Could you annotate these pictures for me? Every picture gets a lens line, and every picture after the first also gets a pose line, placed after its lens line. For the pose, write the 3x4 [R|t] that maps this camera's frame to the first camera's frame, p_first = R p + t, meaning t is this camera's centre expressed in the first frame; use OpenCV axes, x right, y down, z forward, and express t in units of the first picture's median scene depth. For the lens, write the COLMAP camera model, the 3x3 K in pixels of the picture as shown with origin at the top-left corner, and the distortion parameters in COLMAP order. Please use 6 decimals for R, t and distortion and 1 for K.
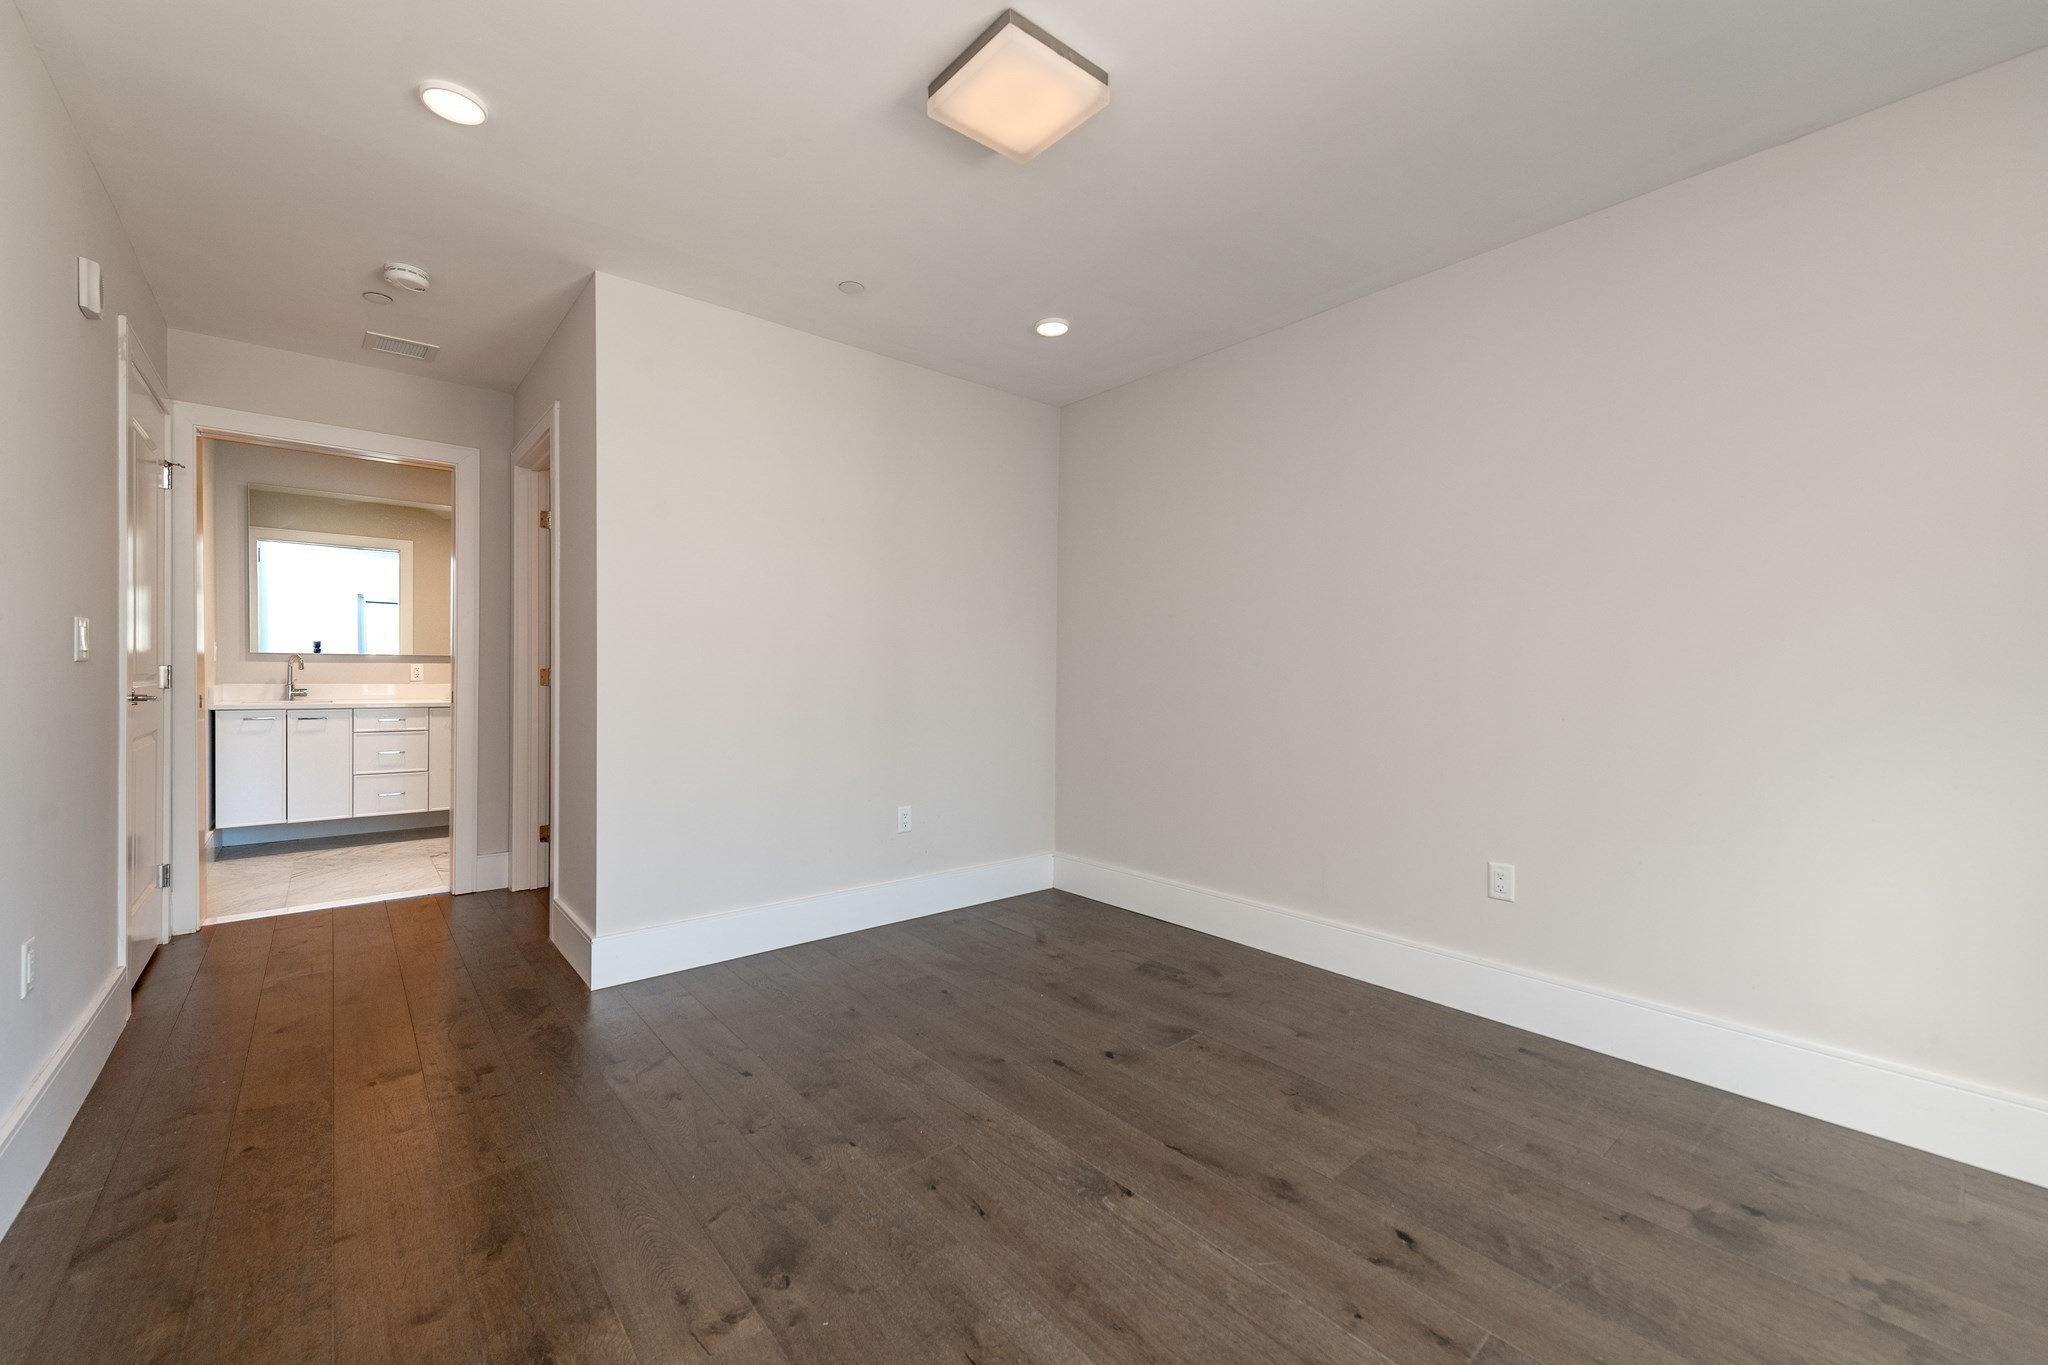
lens RADIAL K [[819.9, 0, 1018.4], [0, 819.9, 674.4], [0, 0, 1]] dist [0.007549, -0.001536]
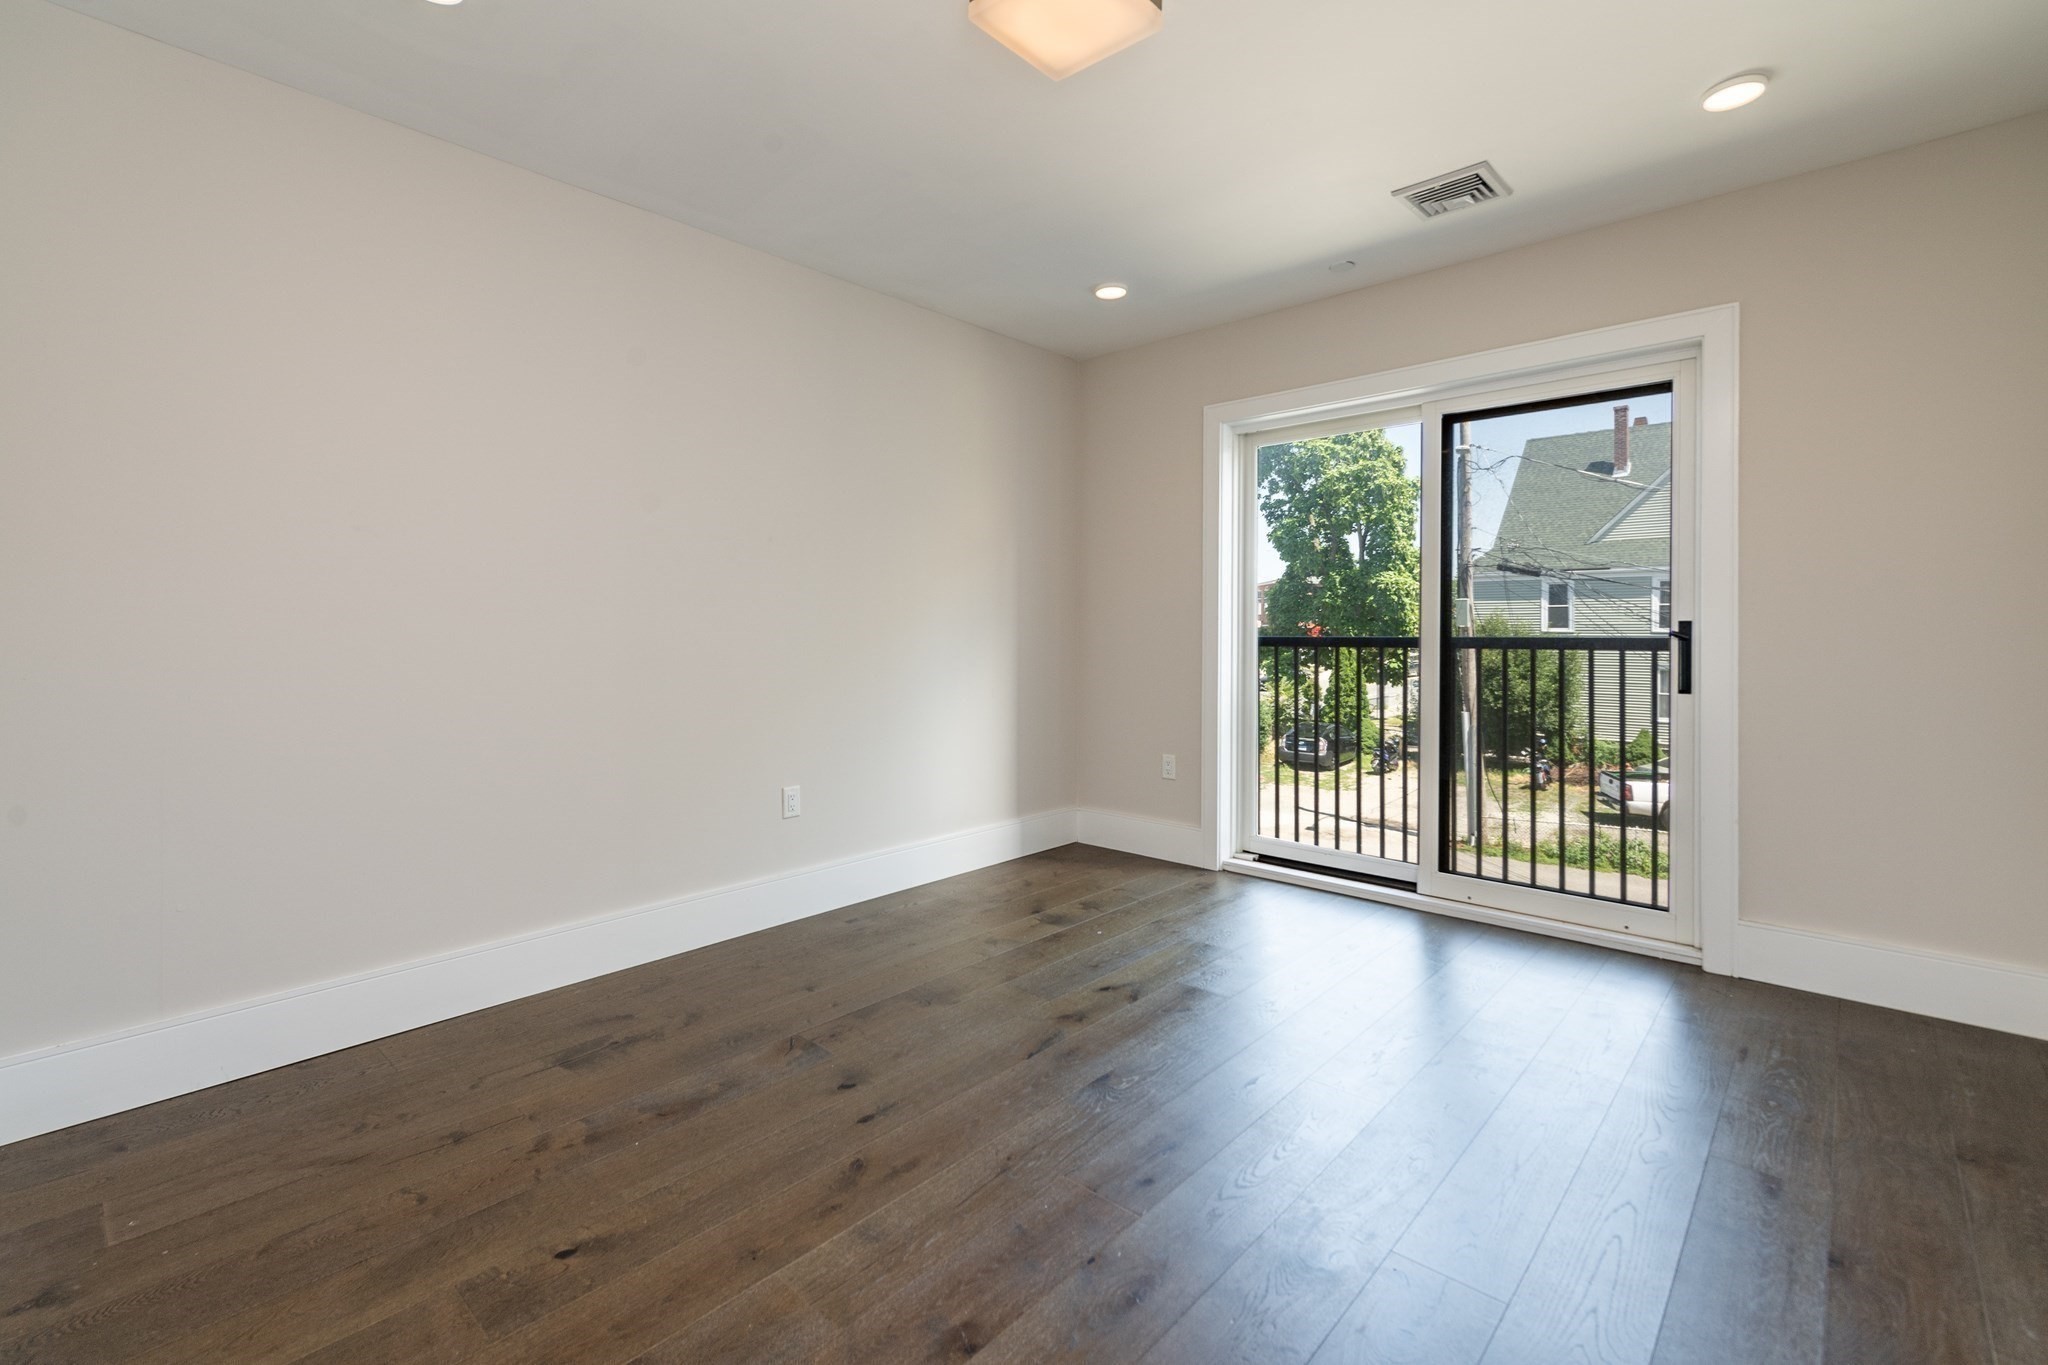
lens RADIAL K [[897.4, 0, 1014.1], [0, 897.4, 671.6], [0, 0, 1]] dist [-0.000677, -0.000041]
pose [[-0.121728, -0.059631, 0.990771, -0.698278], [0.006107, 0.998130, 0.060824, -0.007190], [-0.992545, 0.013454, -0.121136, 0.837729]]
